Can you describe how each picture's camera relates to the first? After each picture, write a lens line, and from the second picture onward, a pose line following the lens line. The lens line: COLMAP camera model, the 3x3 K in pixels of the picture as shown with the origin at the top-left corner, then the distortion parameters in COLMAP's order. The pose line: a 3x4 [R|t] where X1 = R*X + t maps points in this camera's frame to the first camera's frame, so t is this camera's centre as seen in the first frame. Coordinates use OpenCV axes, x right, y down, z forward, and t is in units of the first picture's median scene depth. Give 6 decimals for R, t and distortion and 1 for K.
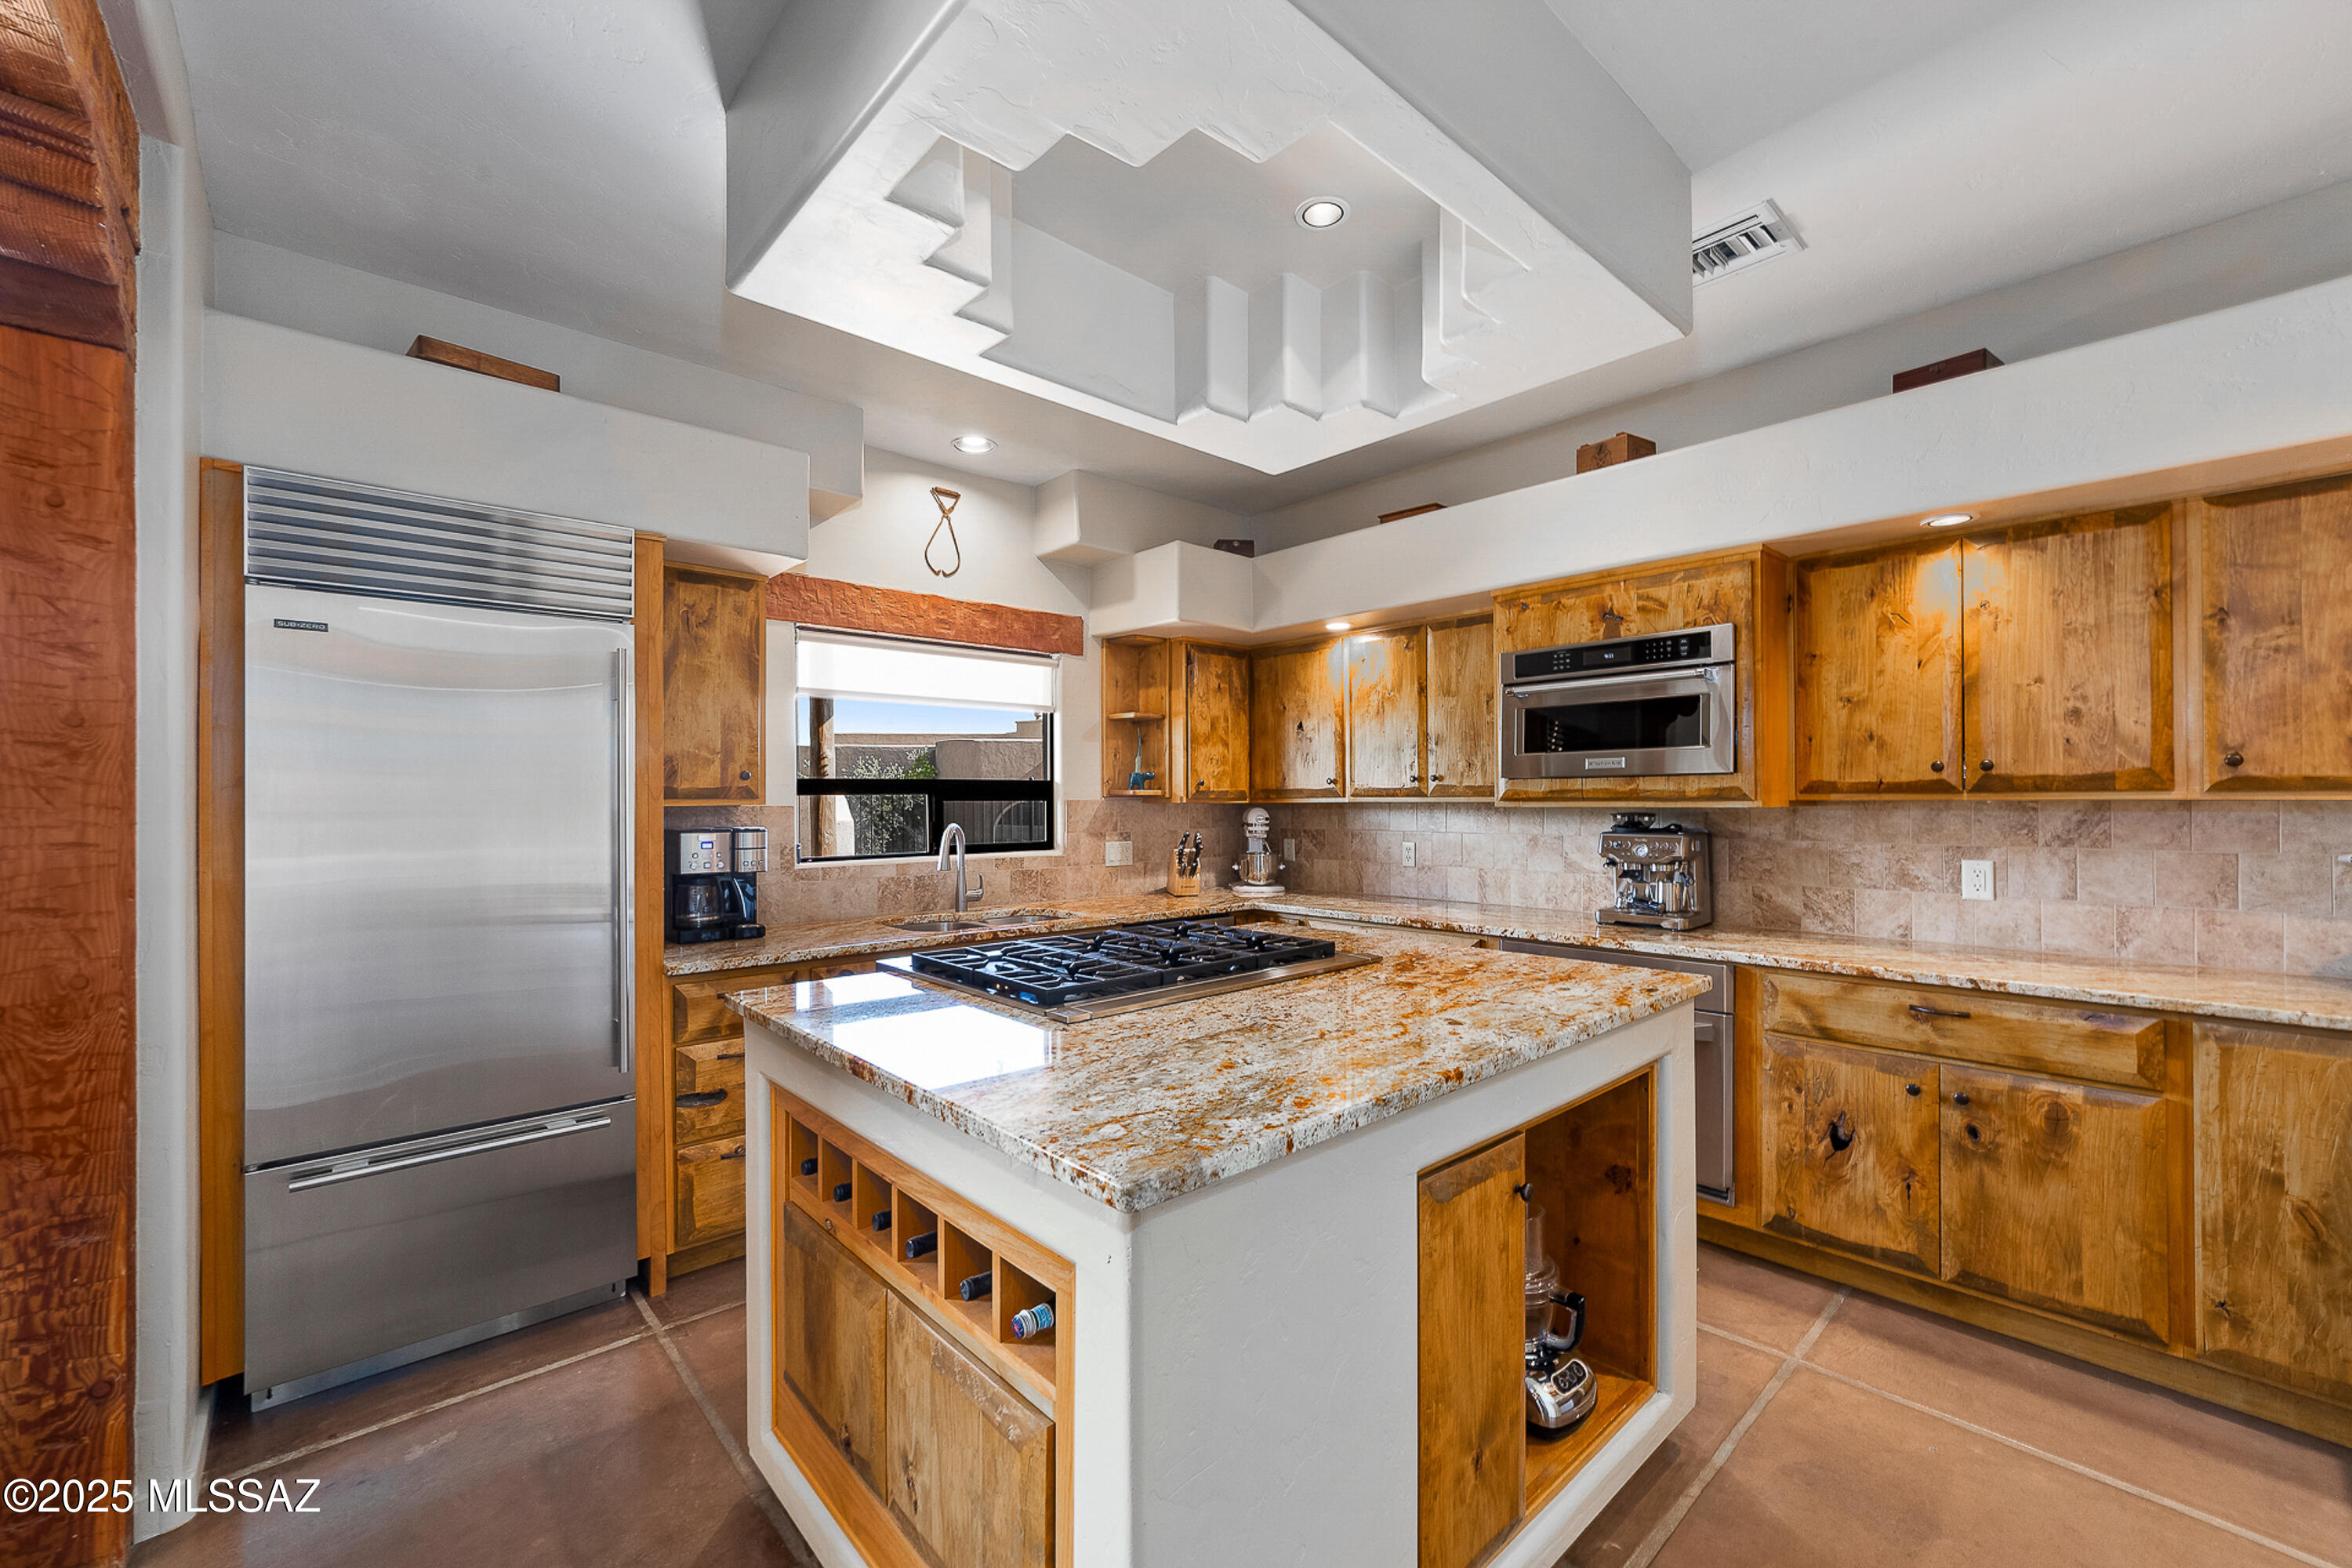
lens RADIAL K [[954.1, 0, 1181.0], [0, 954.1, 789.2], [0, 0, 1]] dist [-0.002213, -0.000046]
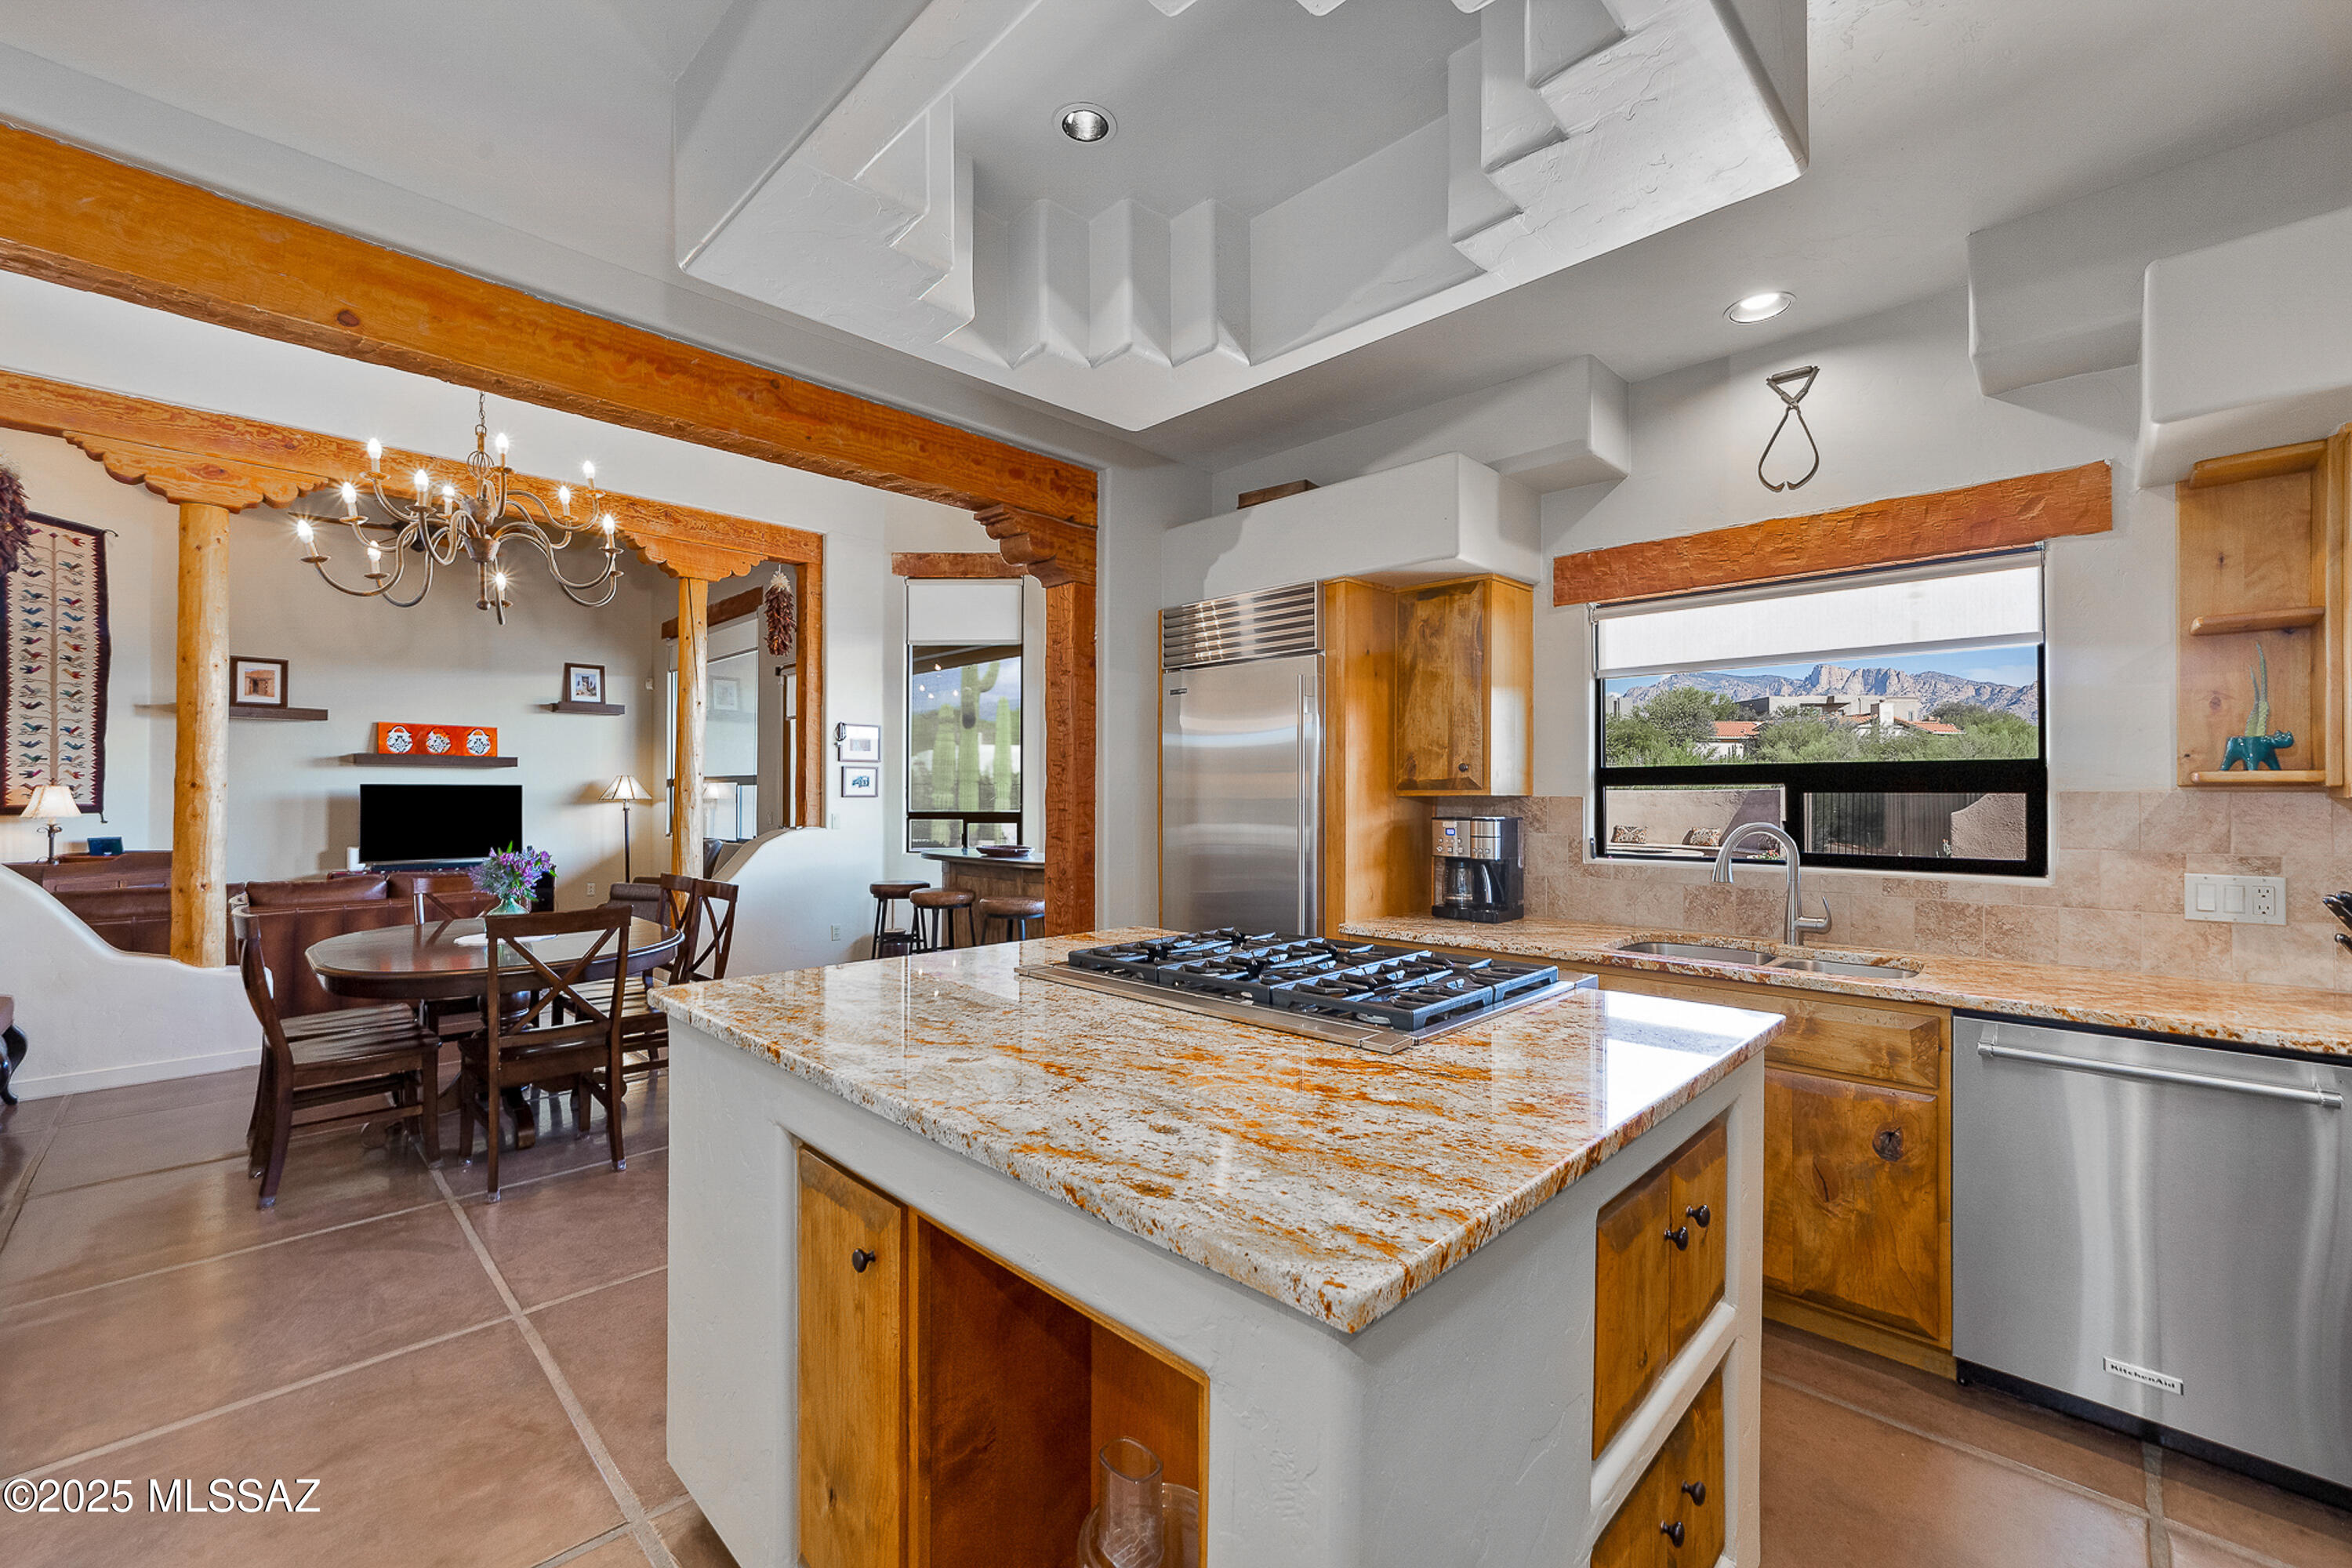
lens RADIAL K [[954.1, 0, 1181.6], [0, 954.1, 790.8], [0, 0, 1]] dist [-0.002213, -0.000046]
pose [[0.069044, -0.001487, -0.997612, 0.466503], [0.007482, 0.999972, -0.000972, 0.008107], [0.997586, -0.007397, 0.069053, 0.486173]]
